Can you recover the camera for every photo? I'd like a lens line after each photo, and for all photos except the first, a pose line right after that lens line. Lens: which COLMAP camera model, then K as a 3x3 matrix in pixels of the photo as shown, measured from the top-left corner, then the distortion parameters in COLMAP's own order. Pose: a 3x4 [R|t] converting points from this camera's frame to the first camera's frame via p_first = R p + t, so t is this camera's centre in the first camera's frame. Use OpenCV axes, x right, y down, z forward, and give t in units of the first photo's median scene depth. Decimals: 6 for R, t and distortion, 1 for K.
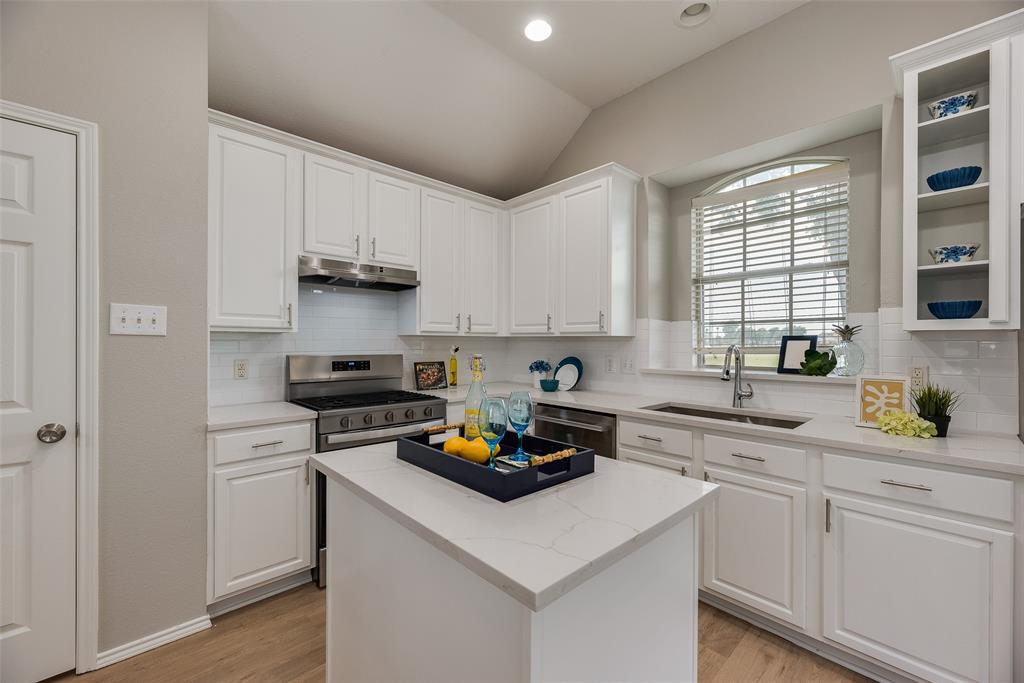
lens RADIAL K [[416.8, 0, 514.8], [0, 416.8, 343.4], [0, 0, 1]] dist [-0.001146, 0.001287]
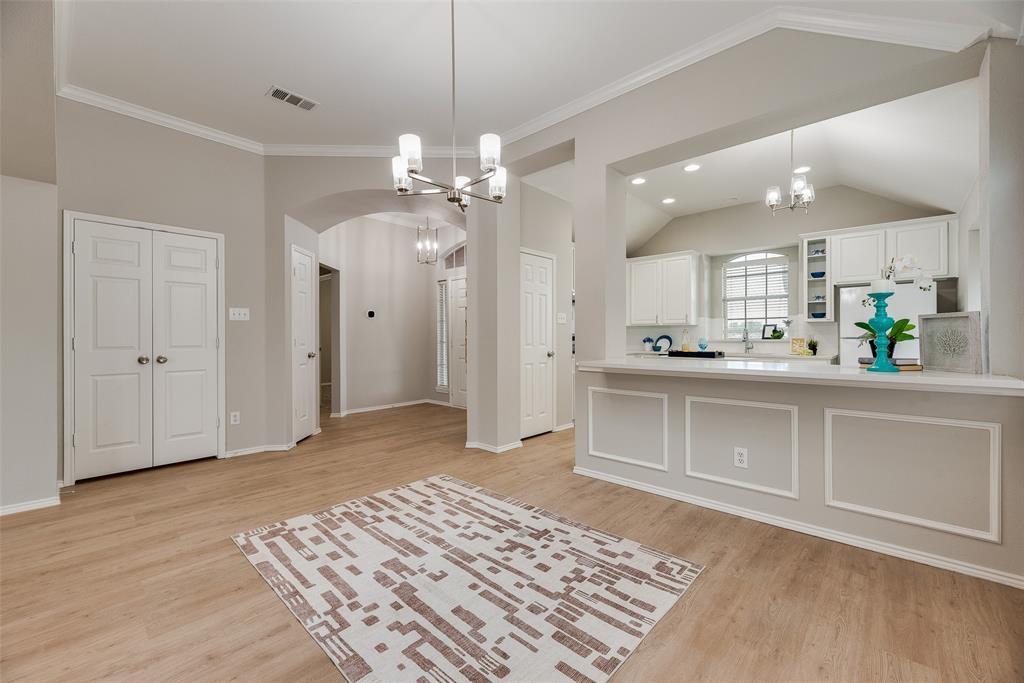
lens RADIAL K [[416.8, 0, 515.4], [0, 416.8, 336.8], [0, 0, 1]] dist [-0.001146, 0.001287]
pose [[0.997423, -0.000038, 0.071743, -0.988812], [0.000478, 0.999981, -0.006120, 0.067585], [-0.071742, 0.006139, 0.997404, -1.338996]]
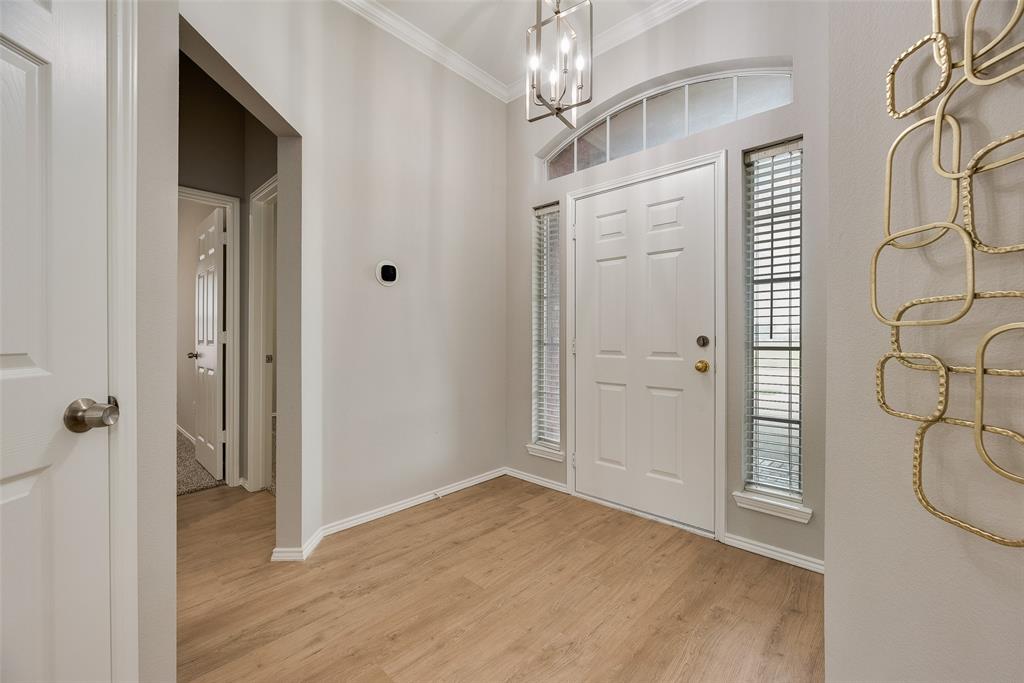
lens RADIAL K [[416.8, 0, 514.7], [0, 416.8, 335.8], [0, 0, 1]] dist [-0.001146, 0.001287]
pose [[0.998130, 0.007689, 0.060646, -1.443863], [-0.007436, 0.999963, -0.004392, 0.069784], [-0.060677, 0.003933, 0.998150, 0.253052]]
